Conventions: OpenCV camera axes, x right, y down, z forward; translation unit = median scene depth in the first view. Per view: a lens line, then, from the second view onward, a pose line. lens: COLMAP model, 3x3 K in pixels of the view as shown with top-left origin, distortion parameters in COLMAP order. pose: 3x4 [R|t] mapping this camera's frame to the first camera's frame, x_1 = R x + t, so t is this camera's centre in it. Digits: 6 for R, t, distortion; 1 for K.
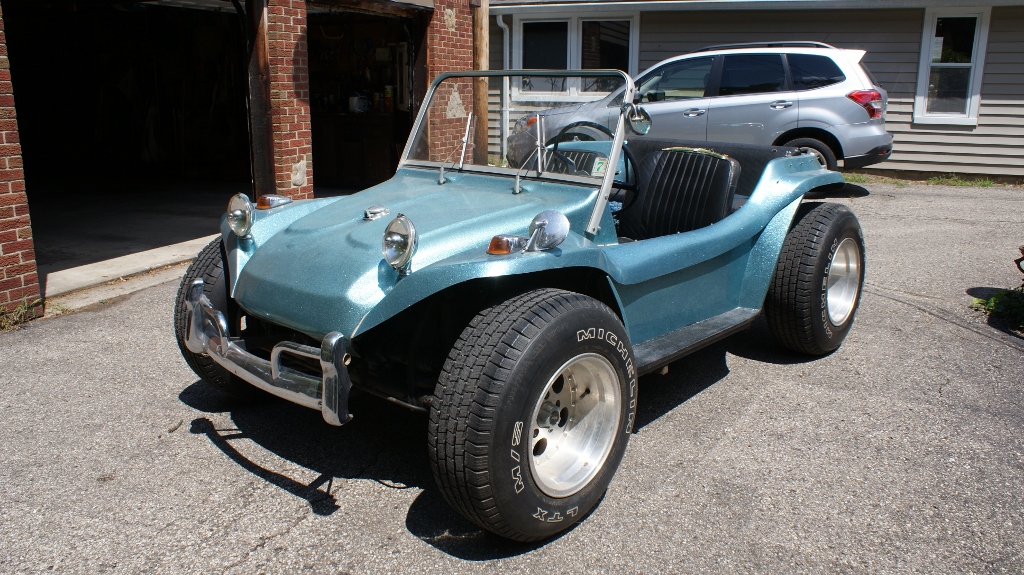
lens RADIAL K [[816.0, 0, 511.3], [0, 816.0, 286.2], [0, 0, 1]] dist [-0.137737, 0.105388]
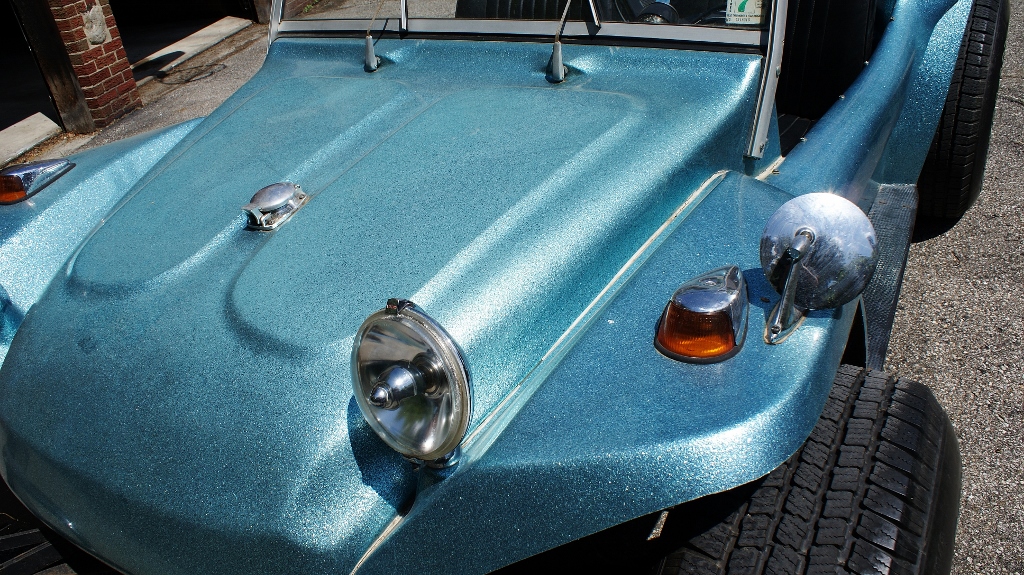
lens RADIAL K [[816.0, 0, 512.6], [0, 816.0, 290.2], [0, 0, 1]] dist [-0.137737, 0.105388]
pose [[0.970875, -0.204419, 0.124961, -0.074272], [0.162303, 0.944813, 0.284580, -0.100297], [-0.176238, -0.256010, 0.950473, 0.394036]]
